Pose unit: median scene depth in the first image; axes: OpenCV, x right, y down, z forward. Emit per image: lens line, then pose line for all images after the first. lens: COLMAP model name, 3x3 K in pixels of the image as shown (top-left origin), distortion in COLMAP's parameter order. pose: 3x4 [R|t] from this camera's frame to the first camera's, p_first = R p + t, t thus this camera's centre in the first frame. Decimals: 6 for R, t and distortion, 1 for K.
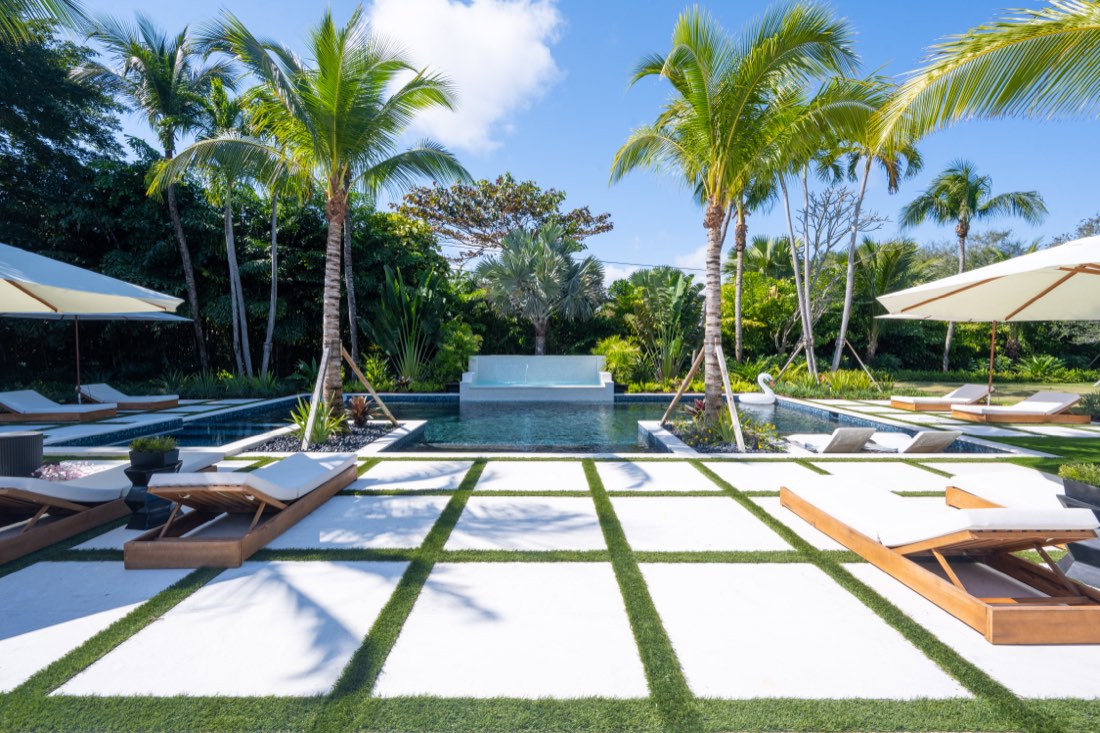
lens RADIAL K [[442.4, 0, 549.7], [0, 442.4, 361.8], [0, 0, 1]] dist [-0.001496, -0.000169]
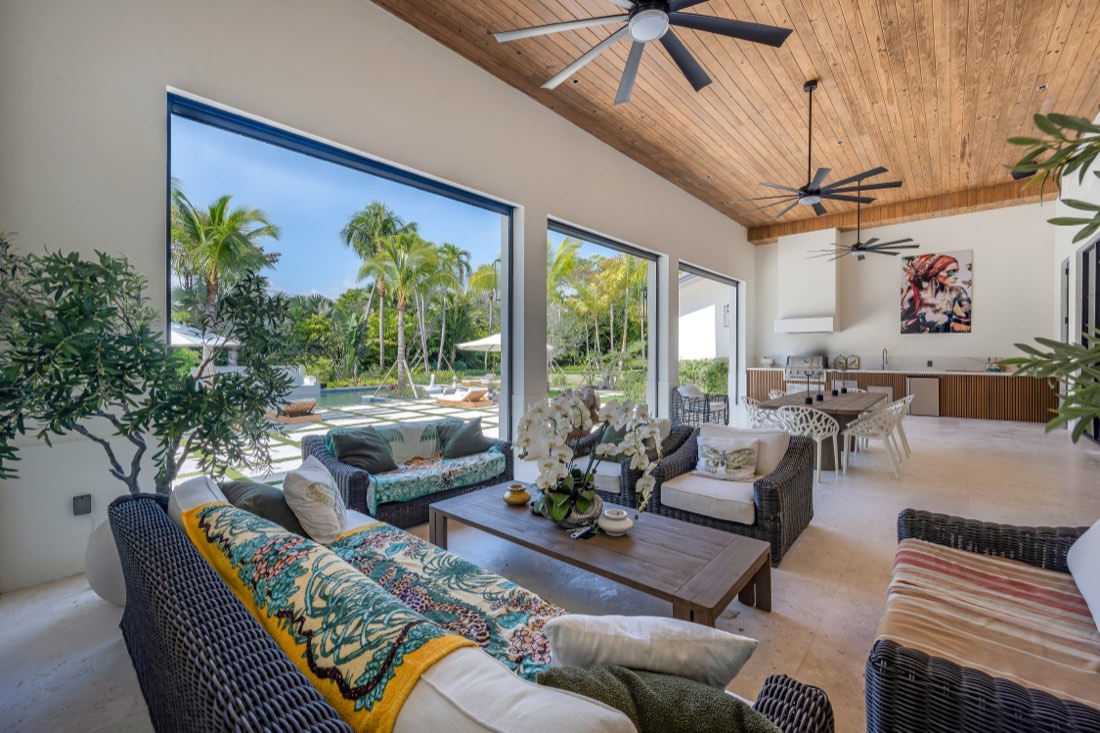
lens RADIAL K [[458.8, 0, 544.0], [0, 458.8, 353.8], [0, 0, 1]] dist [-0.002390, -0.000302]
pose [[0.664759, -0.004153, 0.747047, -0.395232], [0.037399, 0.998916, -0.027725, 0.017575], [-0.746122, 0.046369, 0.664193, -0.485432]]
